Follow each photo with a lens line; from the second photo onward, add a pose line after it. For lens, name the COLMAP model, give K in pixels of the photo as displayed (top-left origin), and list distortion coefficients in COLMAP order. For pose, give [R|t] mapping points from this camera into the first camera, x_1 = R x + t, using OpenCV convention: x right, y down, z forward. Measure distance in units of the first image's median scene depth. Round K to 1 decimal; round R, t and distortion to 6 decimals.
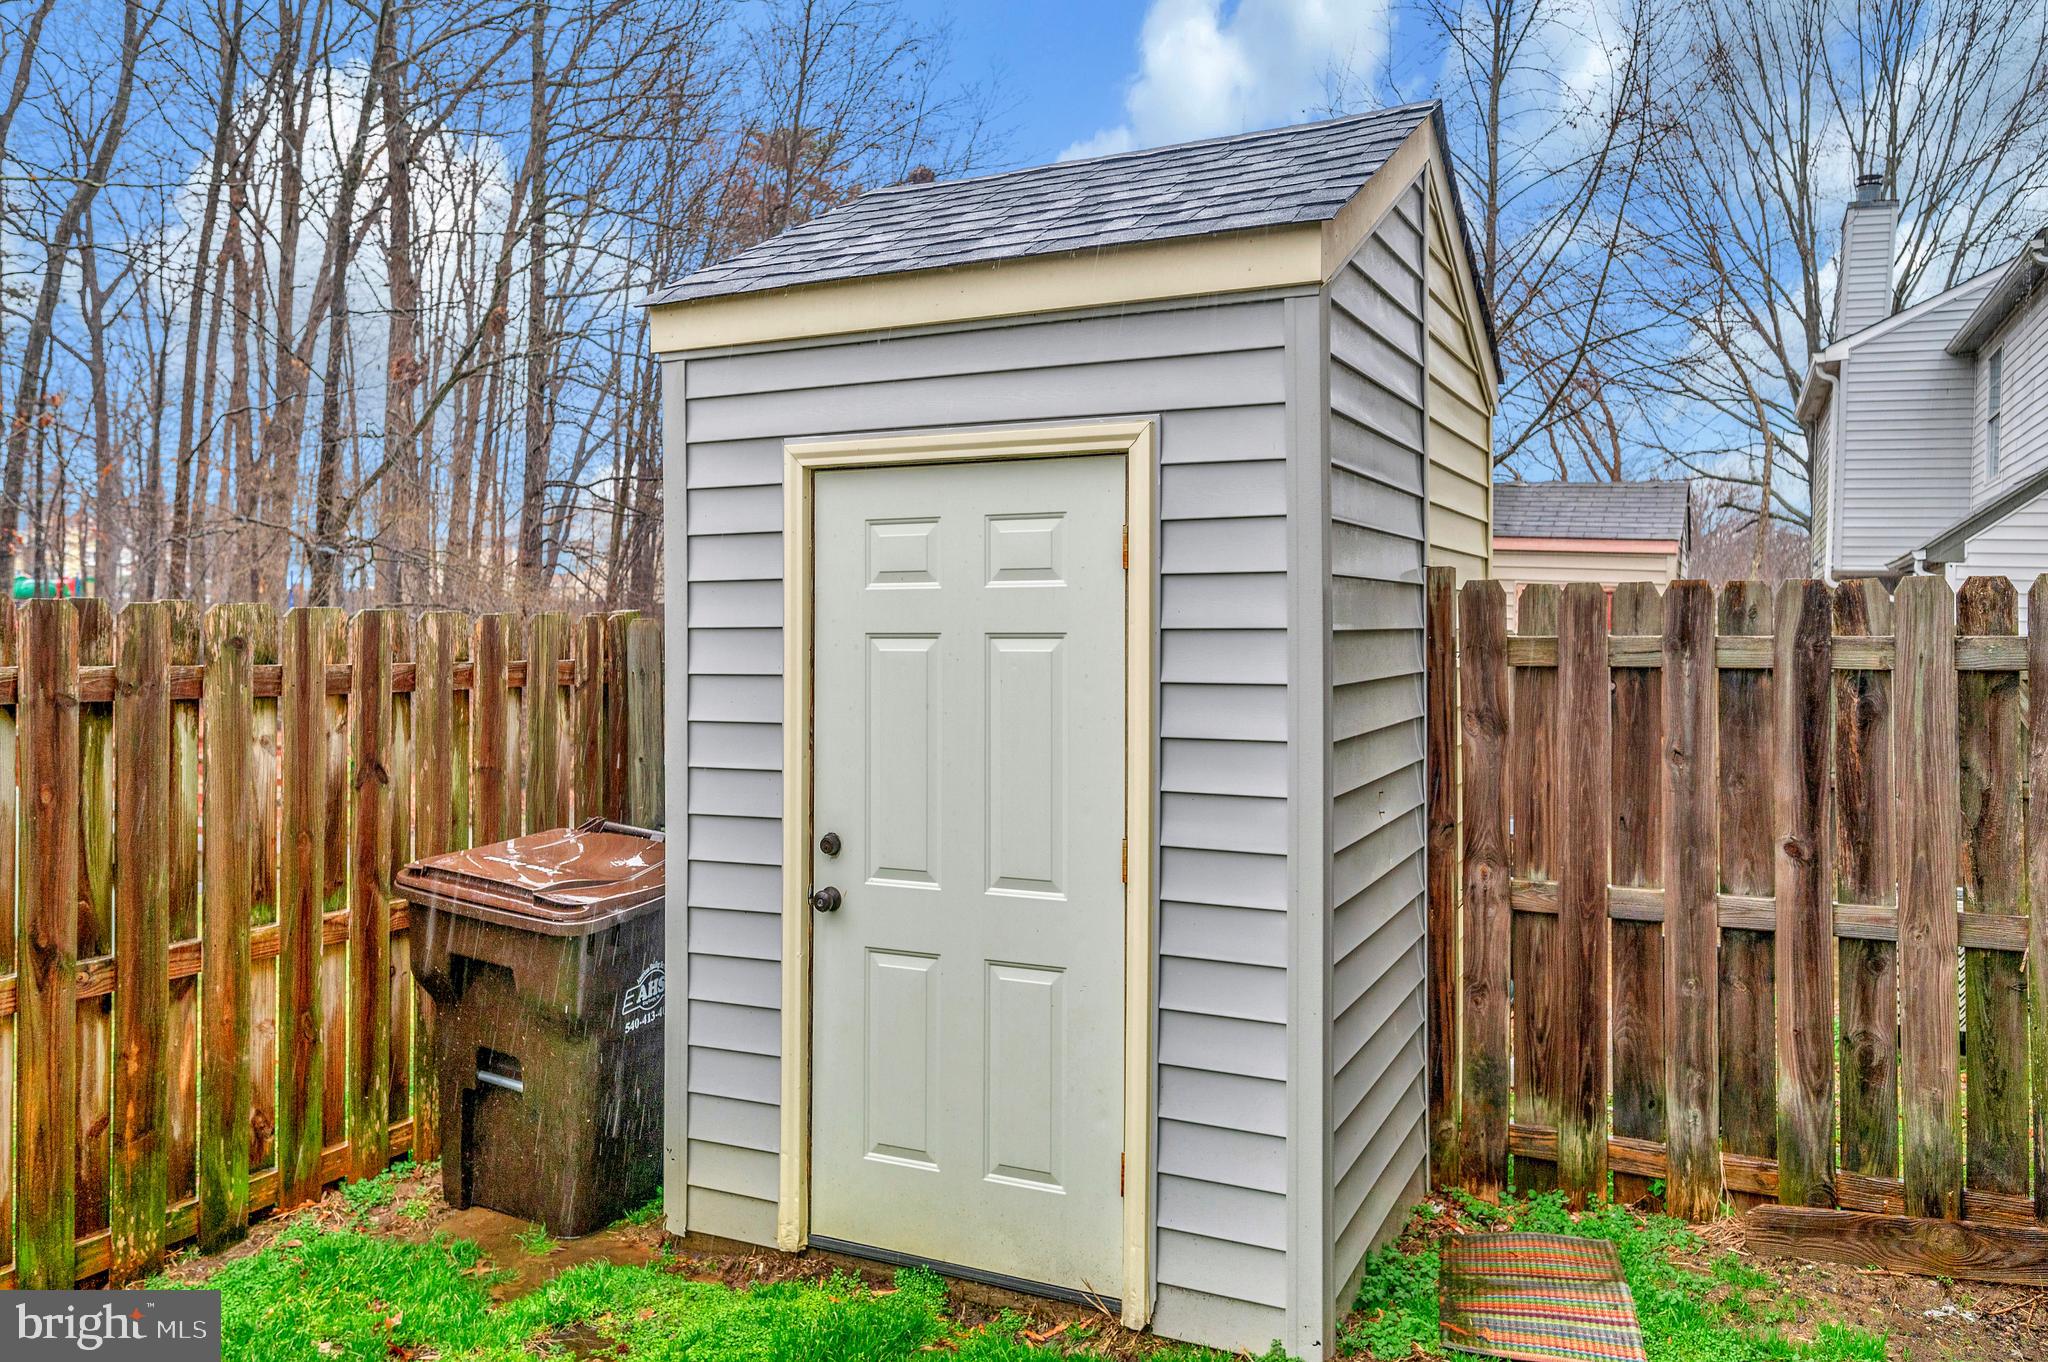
lens RADIAL K [[1522.8, 0, 966.8], [0, 1522.8, 644.9], [0, 0, 1]] dist [0.006860, 0.000593]
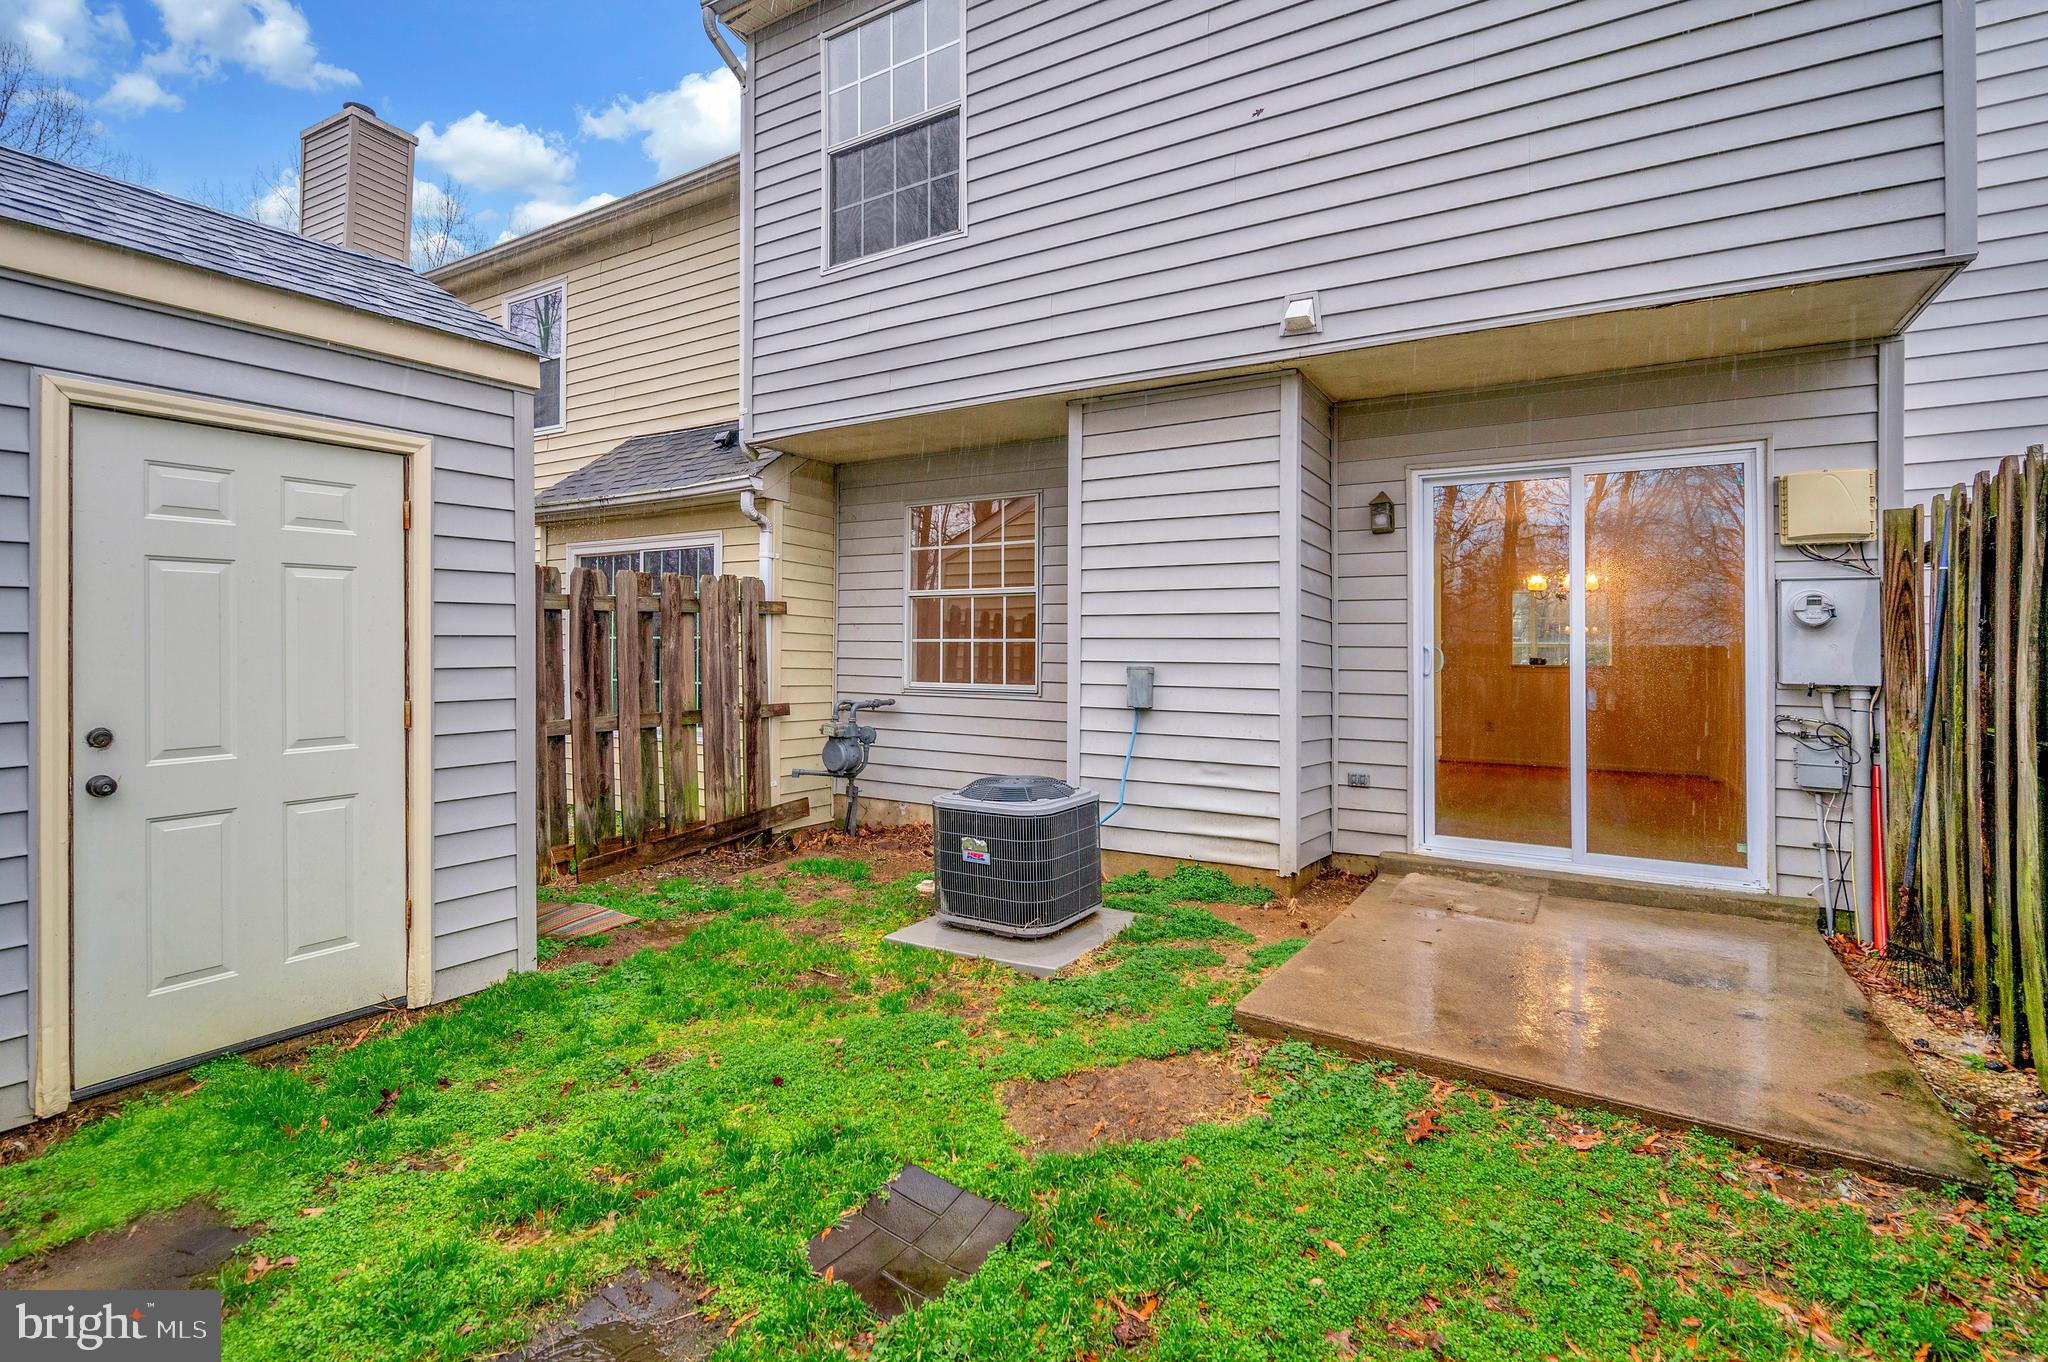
lens RADIAL K [[1019.2, 0, 1053.0], [0, 1019.2, 657.8], [0, 0, 1]] dist [0.005469, -0.001667]
pose [[0.072223, -0.015857, 0.997262, -0.828181], [0.003144, 0.999872, 0.015671, 0.063414], [-0.997384, 0.002004, 0.072263, 0.241545]]
